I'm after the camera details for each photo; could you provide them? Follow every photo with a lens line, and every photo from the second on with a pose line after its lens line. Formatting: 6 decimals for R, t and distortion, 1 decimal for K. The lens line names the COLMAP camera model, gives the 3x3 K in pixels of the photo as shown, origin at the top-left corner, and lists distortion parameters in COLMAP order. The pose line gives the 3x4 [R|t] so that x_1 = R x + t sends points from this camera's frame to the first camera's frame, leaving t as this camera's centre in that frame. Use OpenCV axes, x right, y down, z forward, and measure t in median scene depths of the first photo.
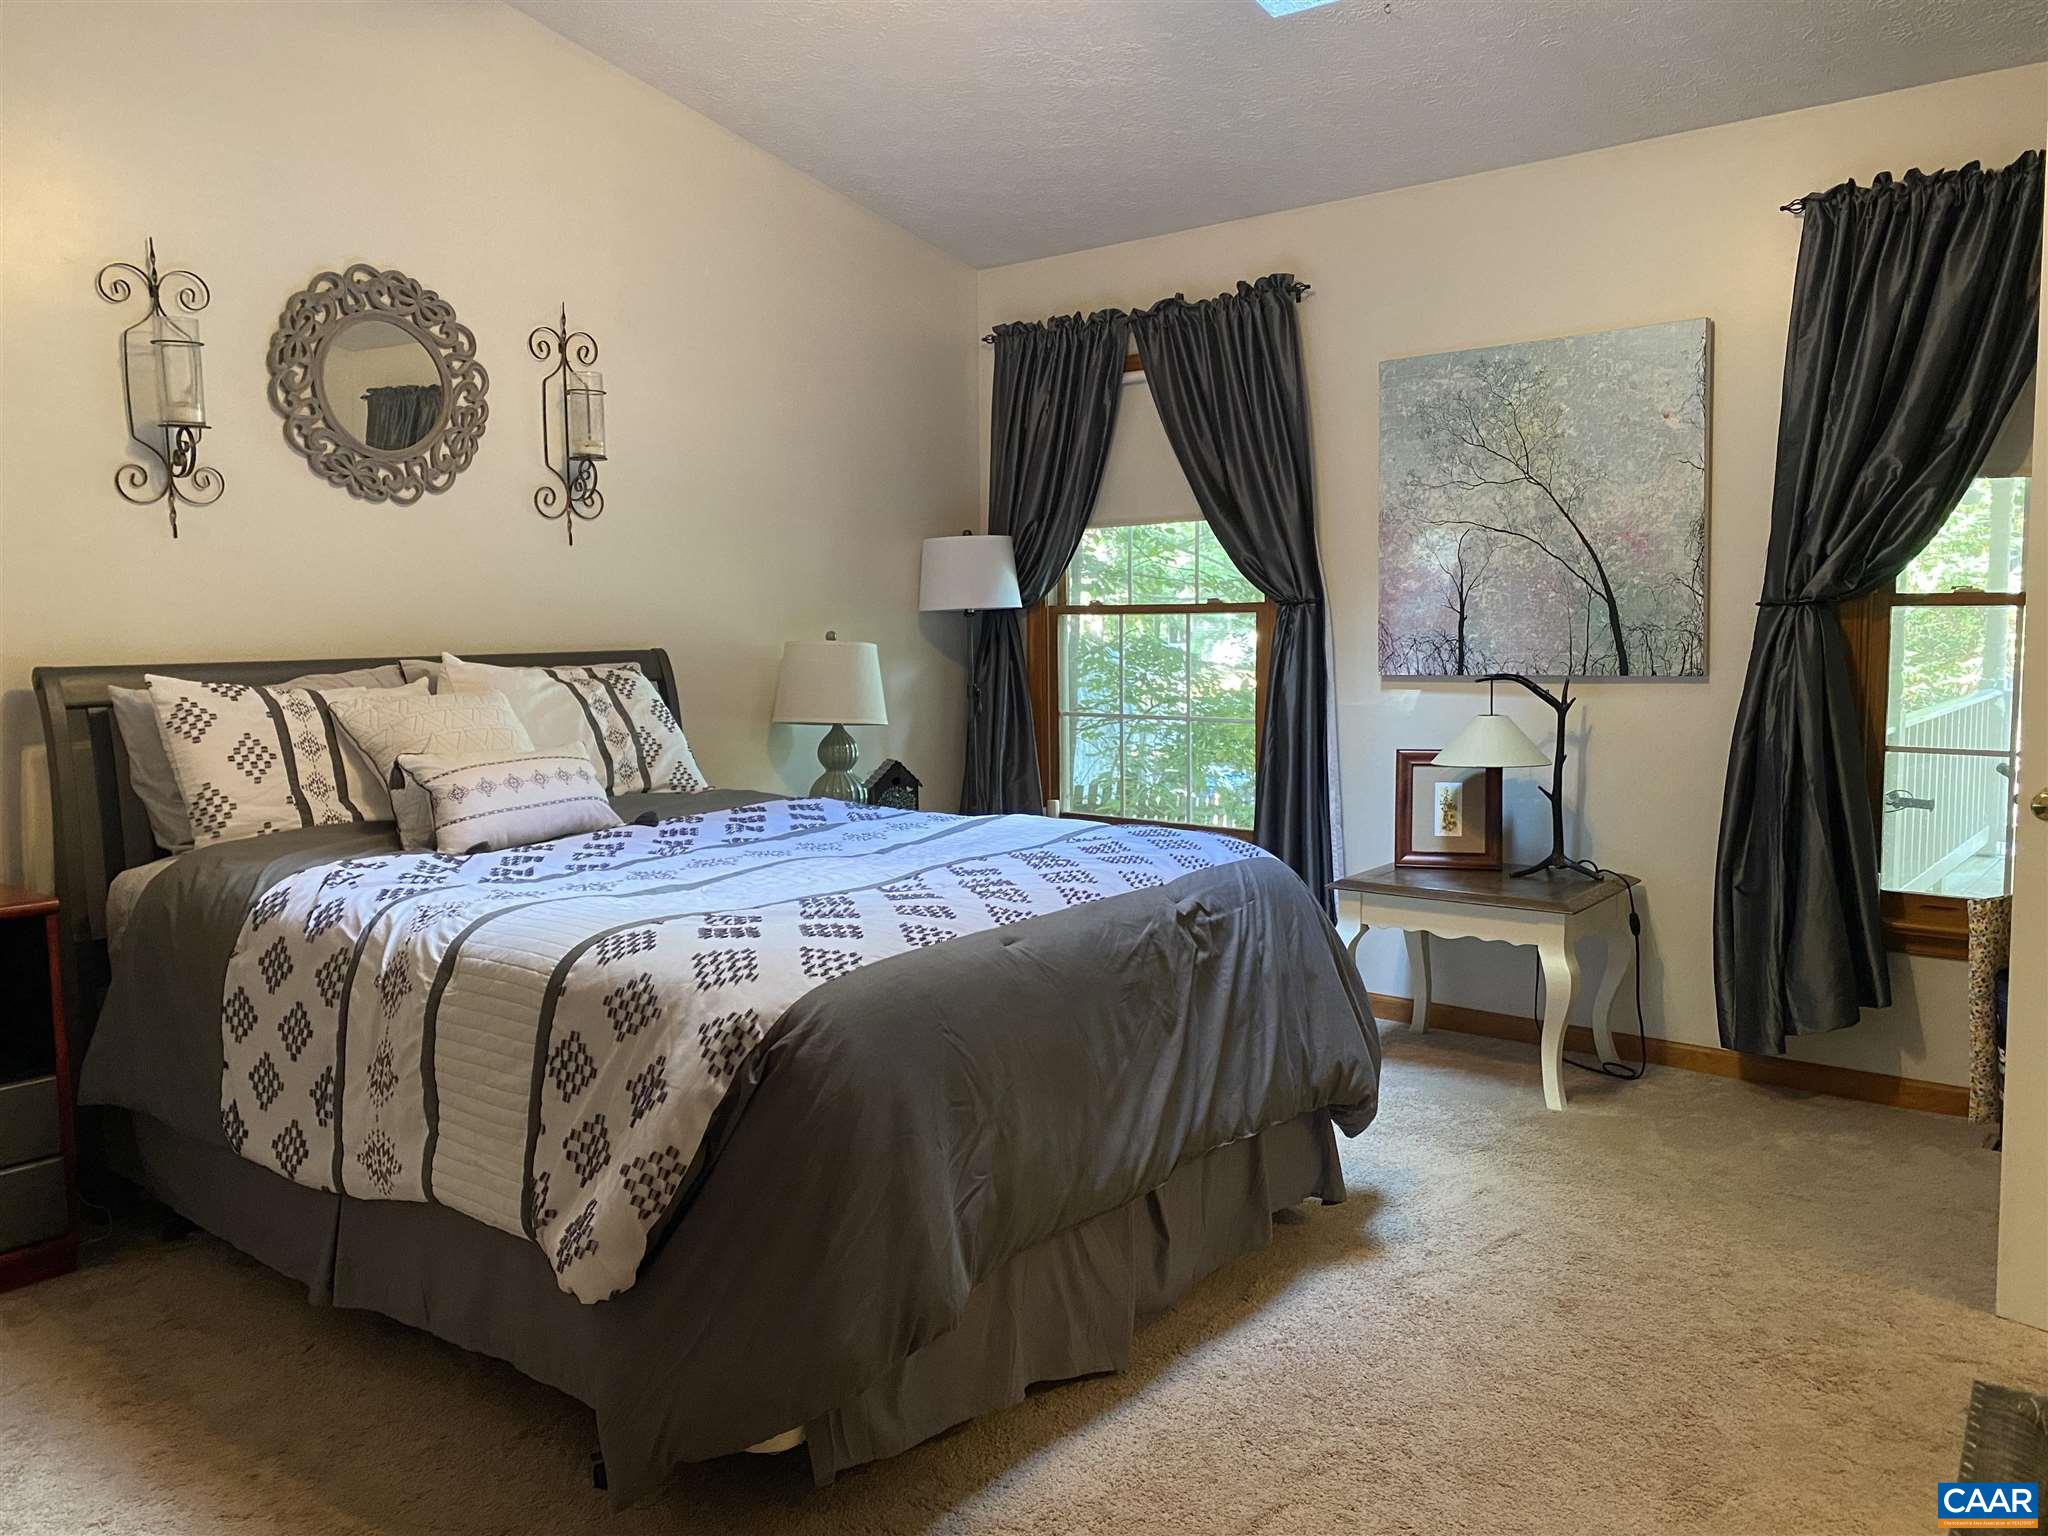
lens RADIAL K [[1594.4, 0, 1020.3], [0, 1594.4, 773.6], [0, 0, 1]] dist [0.010338, 0.003995]
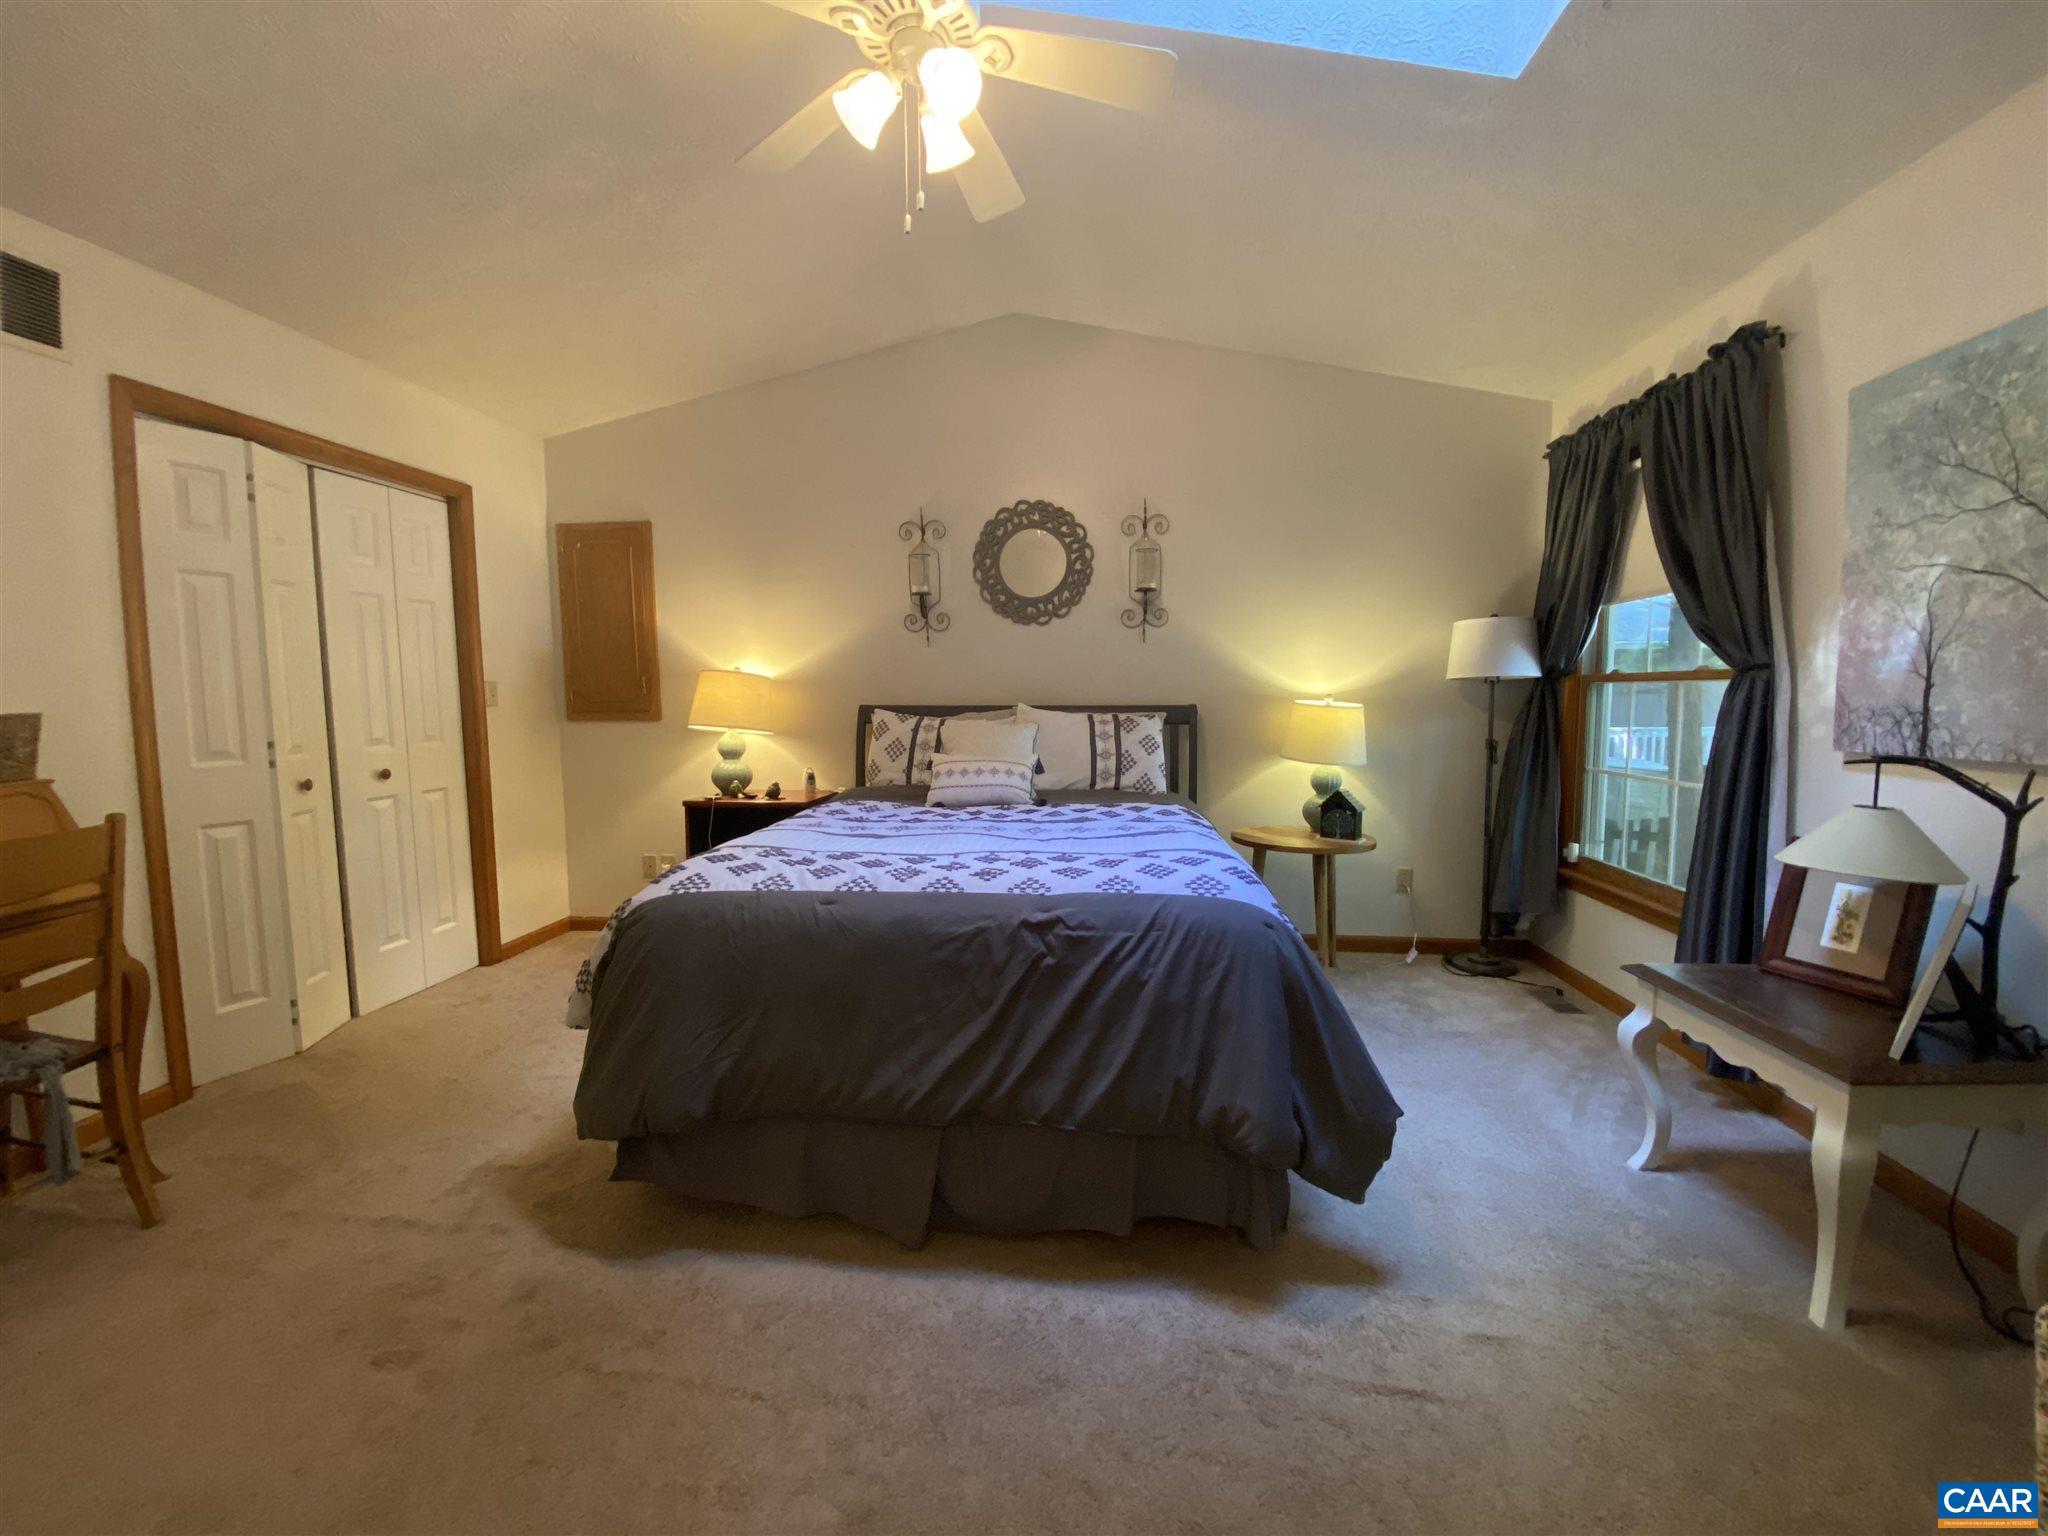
lens RADIAL K [[834.3, 0, 1003.6], [0, 834.3, 763.5], [0, 0, 1]] dist [0.006675, -0.013279]
pose [[0.527982, 0.079335, -0.845542, 0.398564], [-0.086522, 0.995471, 0.039375, -0.036016], [0.844837, 0.052369, 0.532455, 0.406778]]
